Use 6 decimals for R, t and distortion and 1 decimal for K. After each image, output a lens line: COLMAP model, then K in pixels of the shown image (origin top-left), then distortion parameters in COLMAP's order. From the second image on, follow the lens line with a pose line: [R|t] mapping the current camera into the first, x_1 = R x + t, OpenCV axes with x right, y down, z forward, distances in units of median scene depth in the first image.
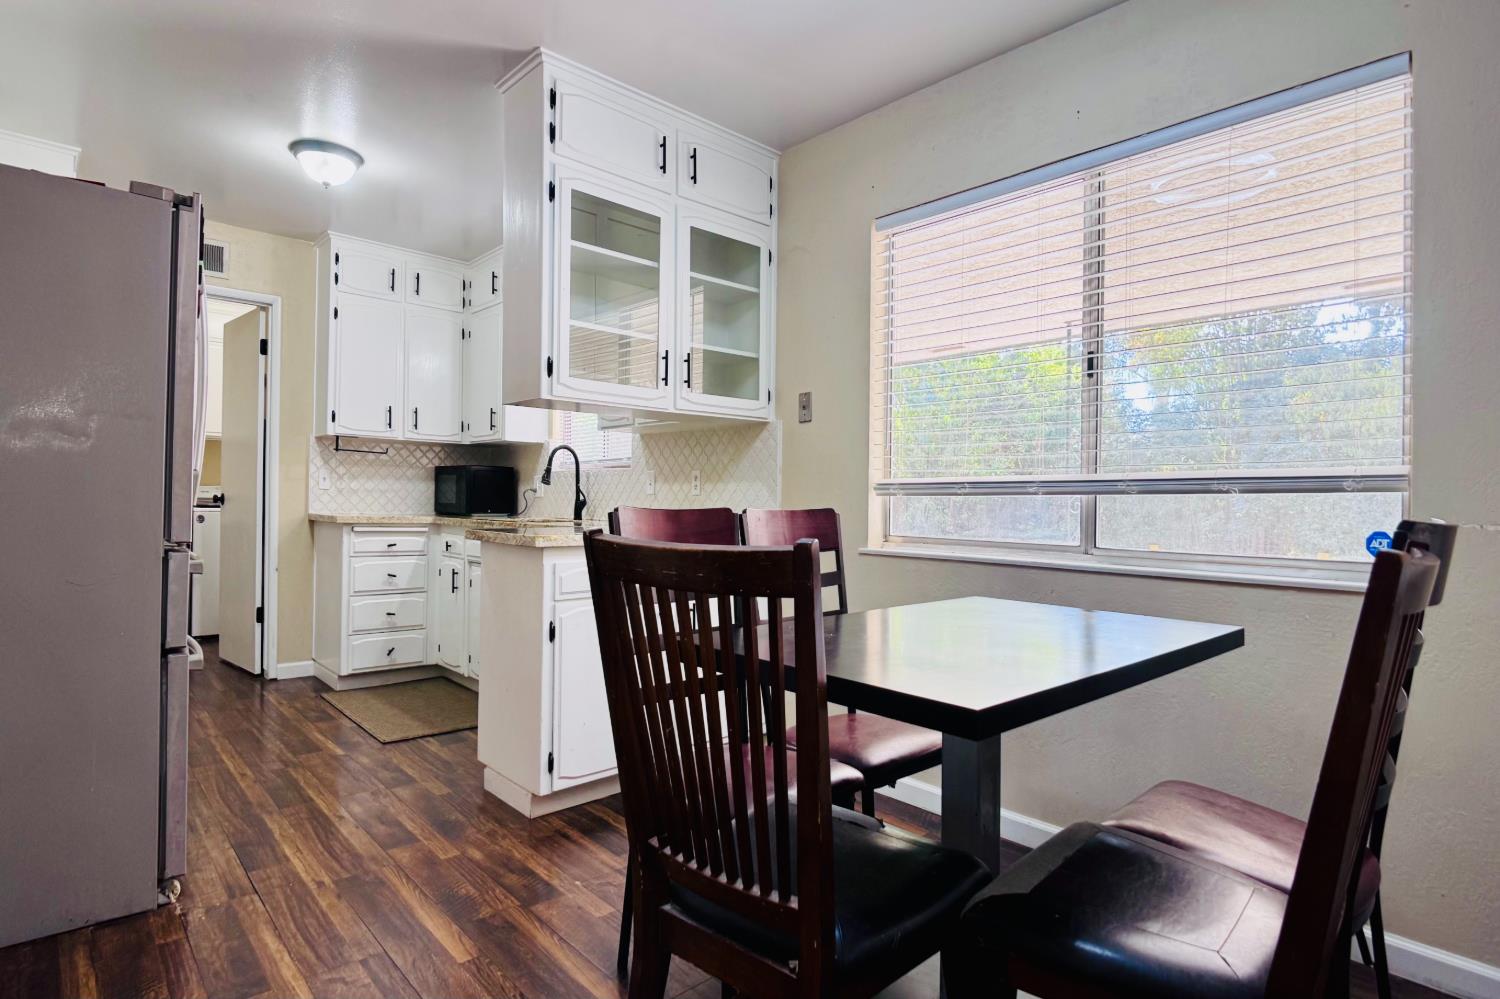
lens RADIAL K [[789.2, 0, 749.9], [0, 789.2, 489.7], [0, 0, 1]] dist [0.000006, -0.000146]
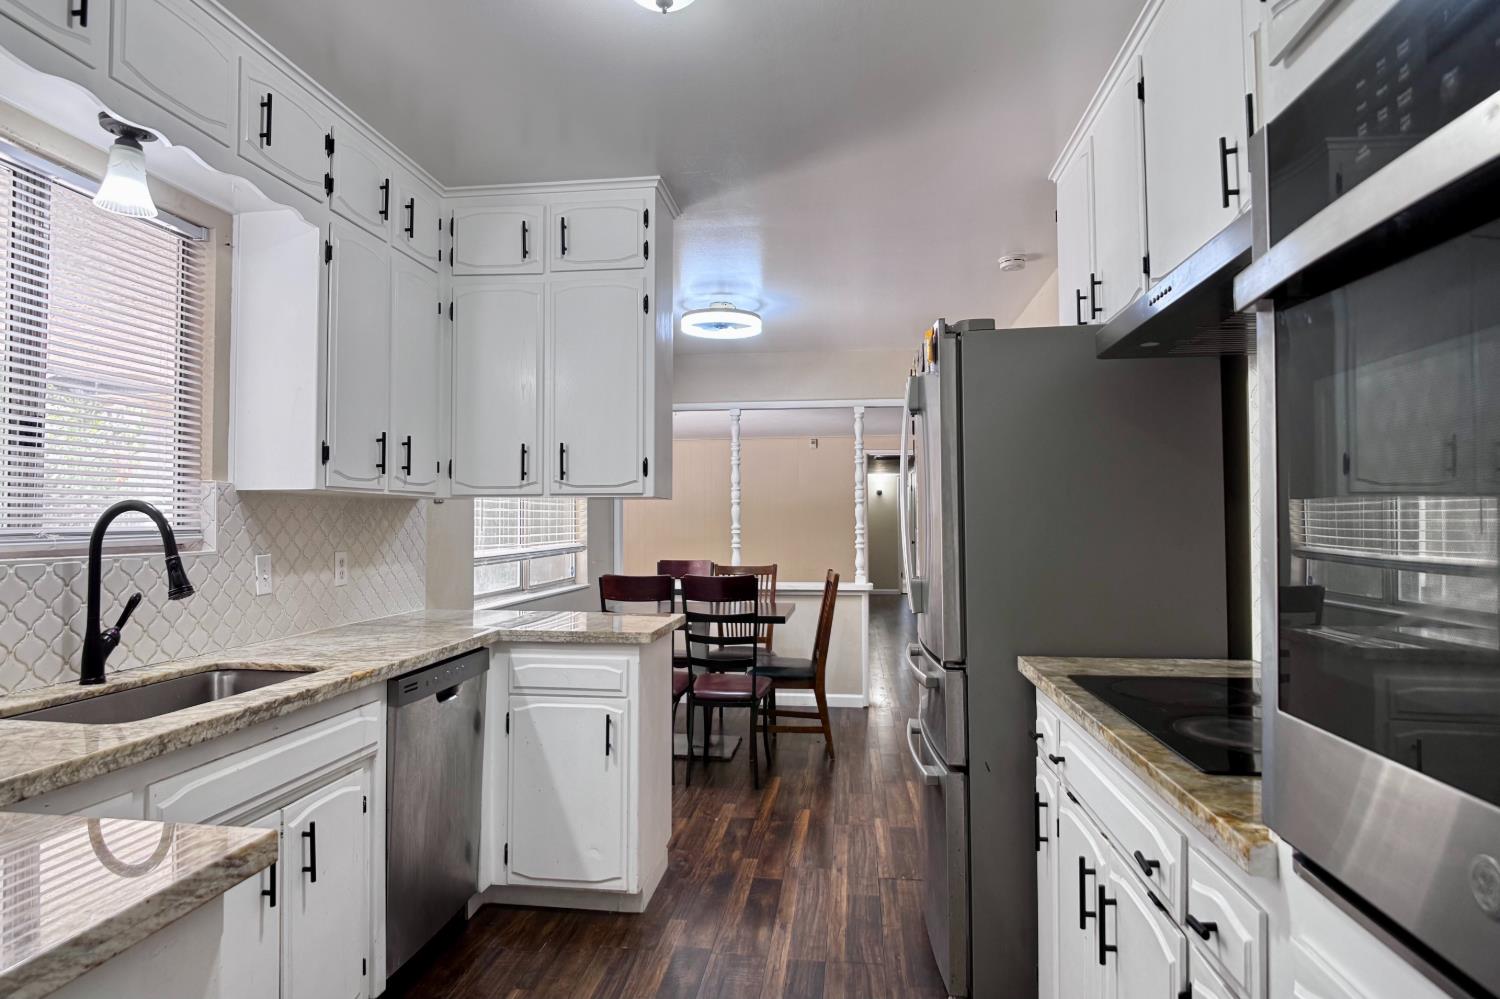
lens RADIAL K [[789.2, 0, 751.9], [0, 789.2, 503.1], [0, 0, 1]] dist [0.000006, -0.000146]
pose [[-0.648388, 0.020251, 0.761040, -1.261426], [0.000651, 0.999661, -0.026046, -0.072715], [-0.761310, -0.016392, -0.648181, 1.698497]]
